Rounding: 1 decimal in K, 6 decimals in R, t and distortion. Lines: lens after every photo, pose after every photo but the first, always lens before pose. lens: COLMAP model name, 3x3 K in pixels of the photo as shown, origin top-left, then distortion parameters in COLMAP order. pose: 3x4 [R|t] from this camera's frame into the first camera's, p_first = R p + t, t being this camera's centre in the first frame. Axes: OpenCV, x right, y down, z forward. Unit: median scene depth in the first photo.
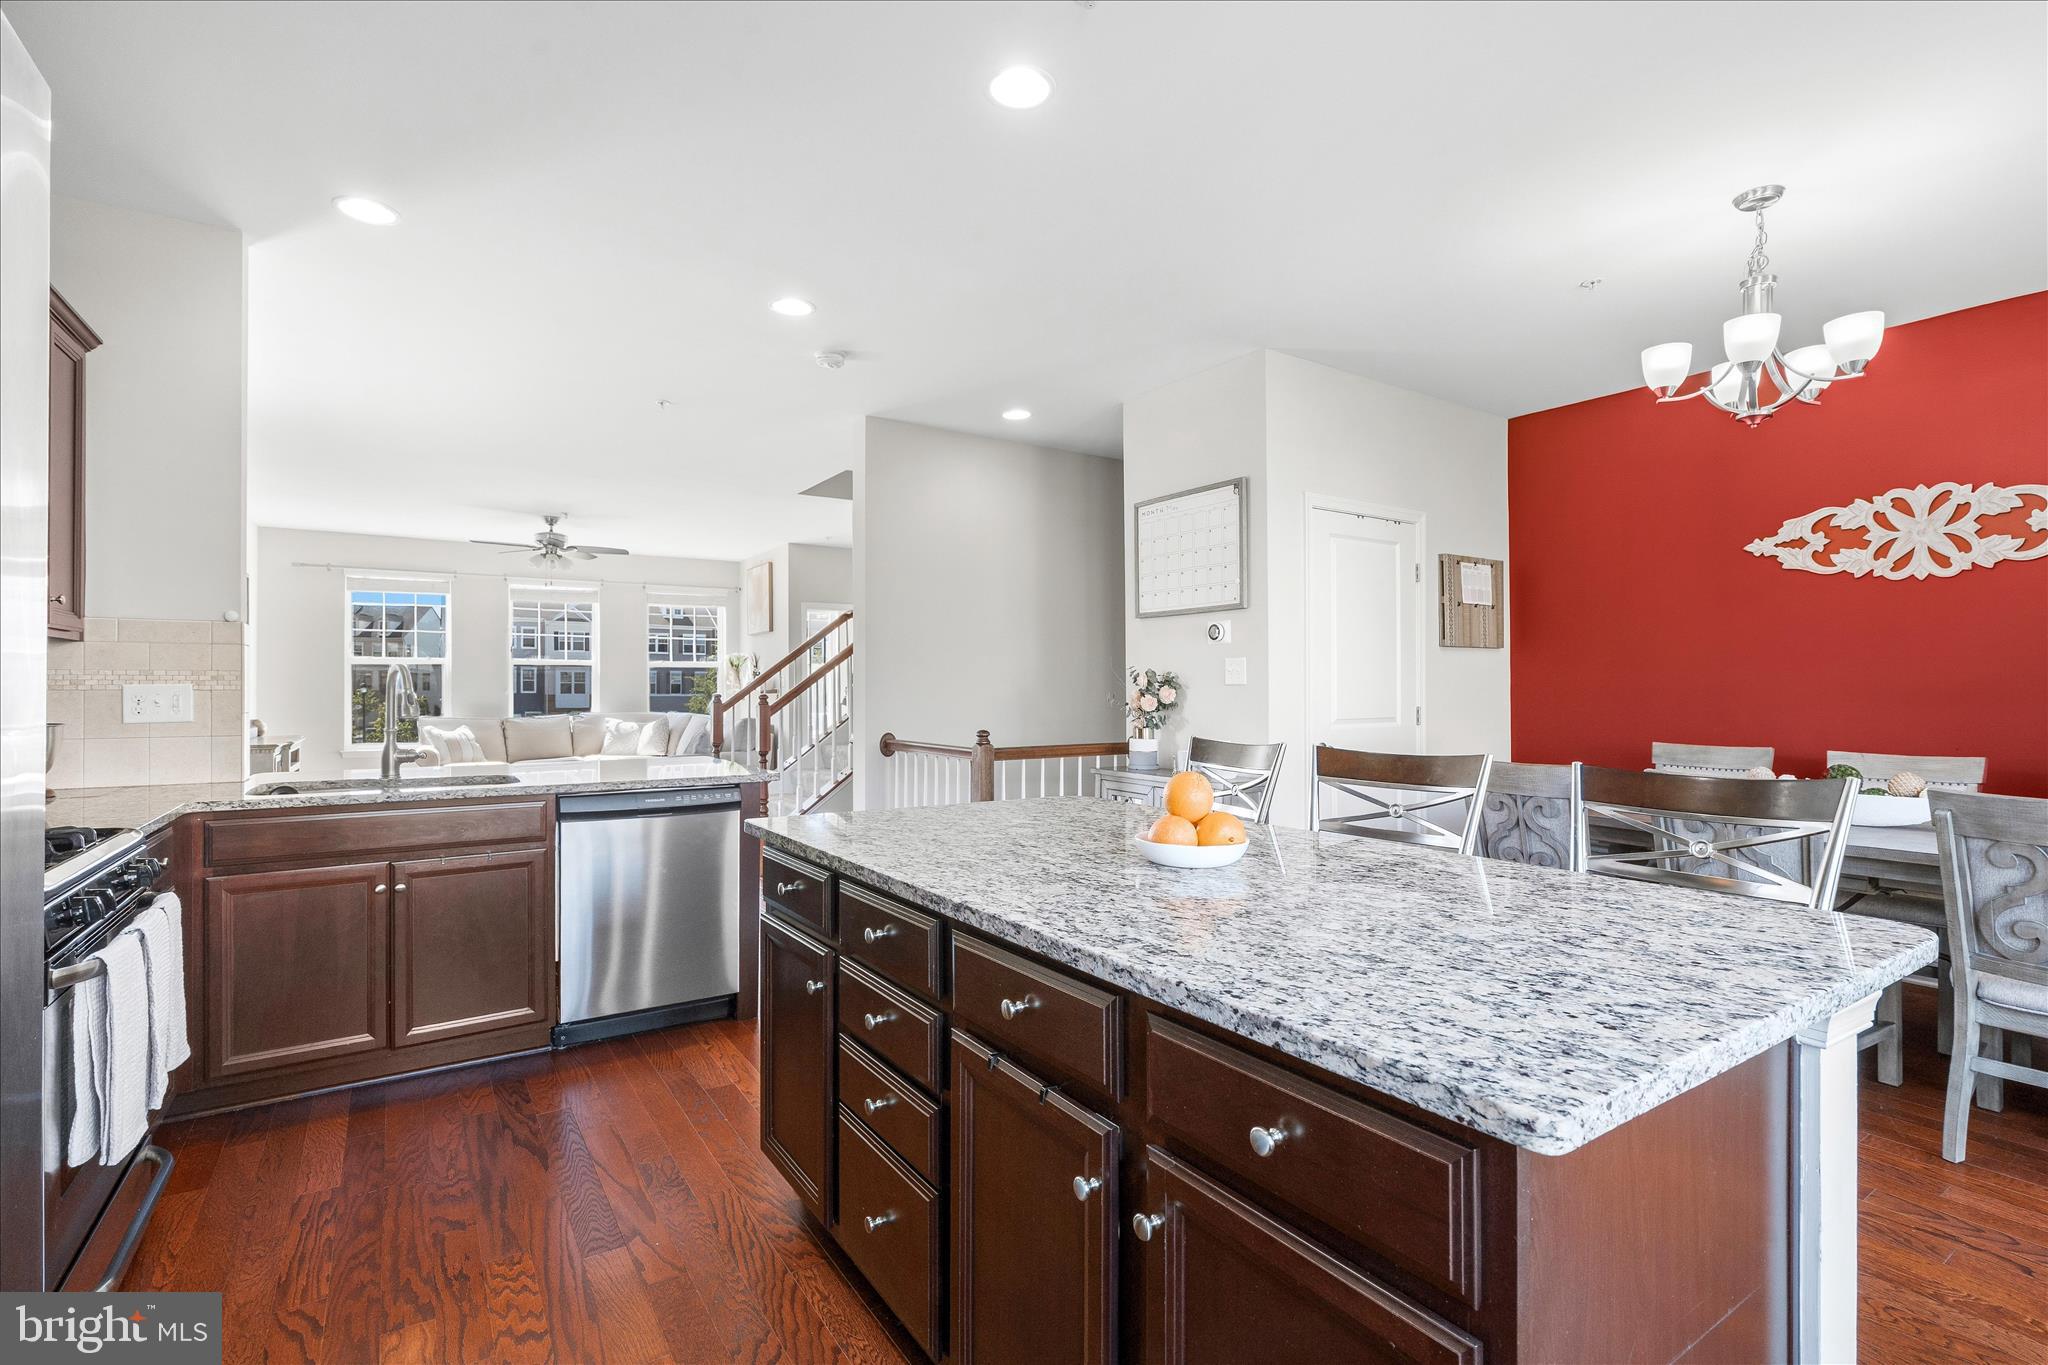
lens RADIAL K [[969.0, 0, 1029.9], [0, 969.0, 690.3], [0, 0, 1]] dist [-0.003274, -0.000518]
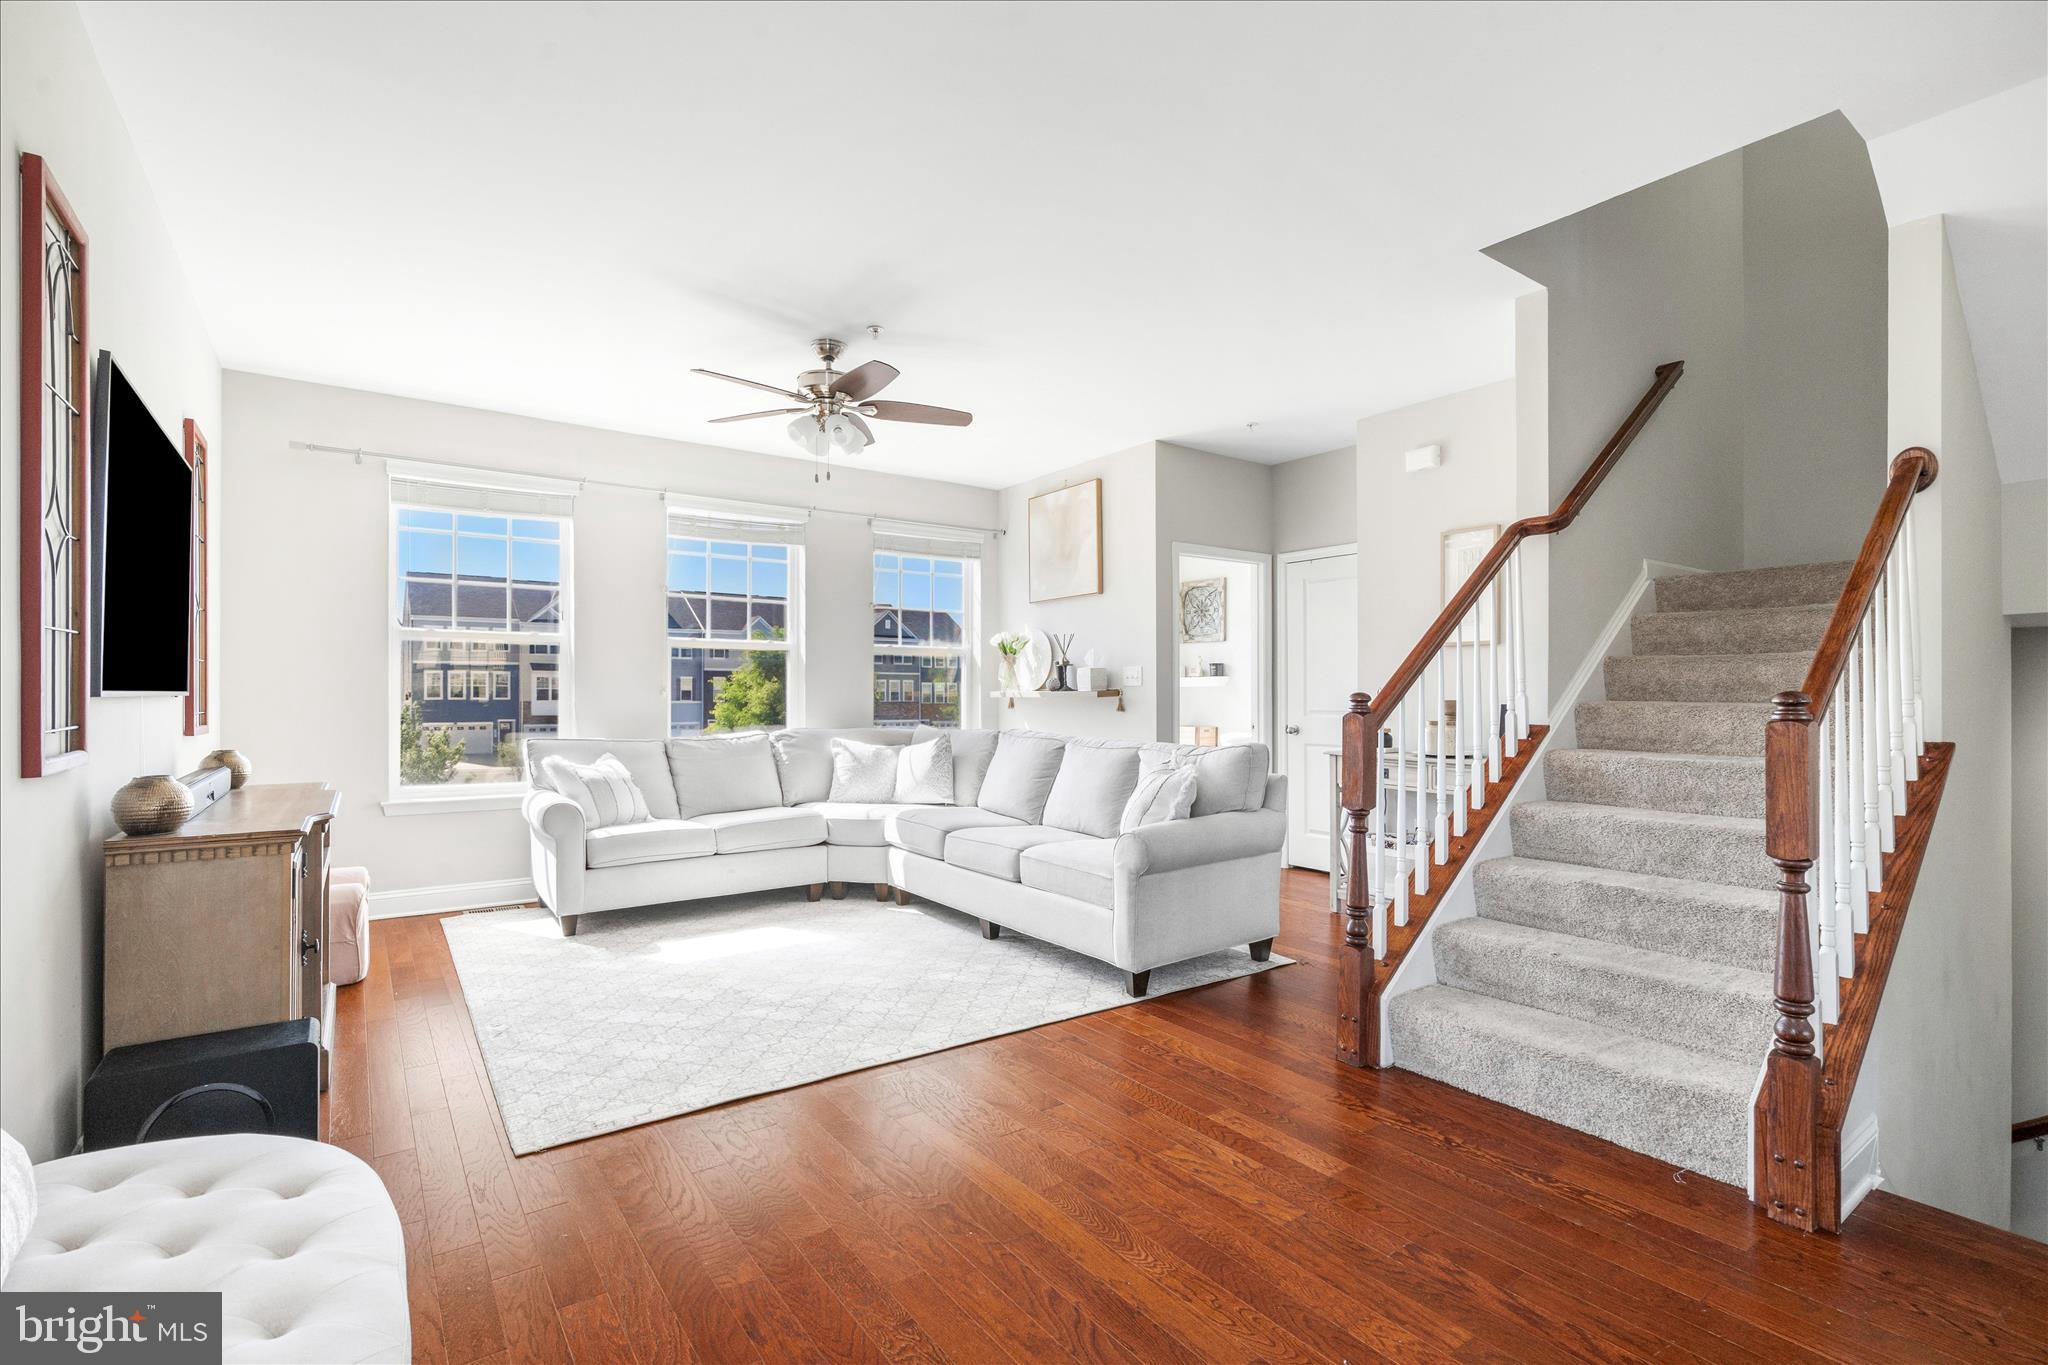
lens RADIAL K [[969.0, 0, 1029.9], [0, 969.0, 690.3], [0, 0, 1]] dist [-0.003274, -0.000518]
pose [[0.999493, 0.002113, 0.031763, -2.077313], [-0.001857, 0.999966, -0.008082, 0.025180], [-0.031779, 0.008019, 0.999463, 2.540251]]
